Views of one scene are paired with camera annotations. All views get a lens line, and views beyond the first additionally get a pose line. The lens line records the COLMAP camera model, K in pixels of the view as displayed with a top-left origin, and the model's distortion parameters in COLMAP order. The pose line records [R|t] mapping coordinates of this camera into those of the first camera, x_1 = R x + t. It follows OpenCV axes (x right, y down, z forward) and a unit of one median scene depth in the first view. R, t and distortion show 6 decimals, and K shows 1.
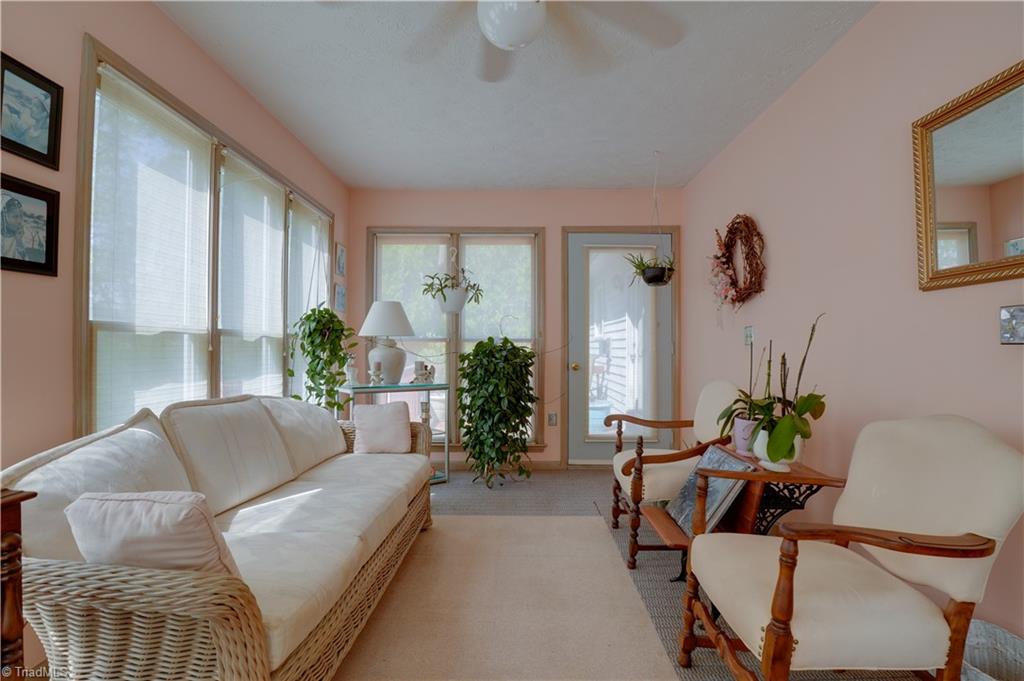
lens RADIAL K [[511.1, 0, 516.4], [0, 511.1, 341.1], [0, 0, 1]] dist [-0.036757, 0.002281]
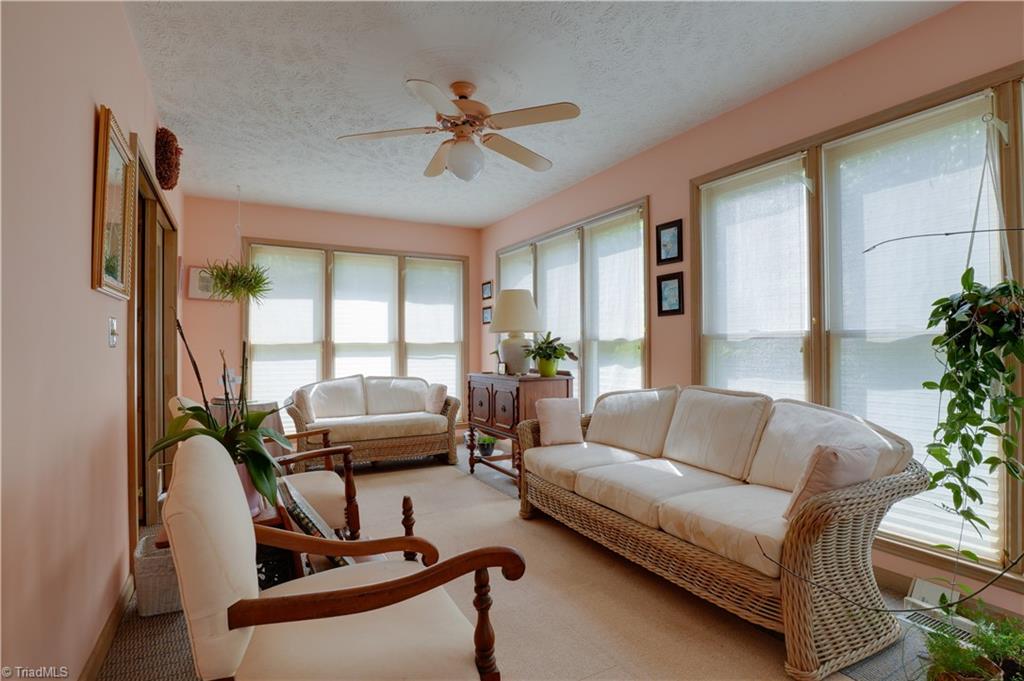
lens RADIAL K [[511.1, 0, 516.4], [0, 511.1, 341.1], [0, 0, 1]] dist [-0.036757, 0.002281]
pose [[-0.867950, -0.001161, -0.496651, 0.667149], [0.011908, 0.999661, -0.023147, 0.017157], [0.496509, -0.026005, -0.867642, 2.419199]]
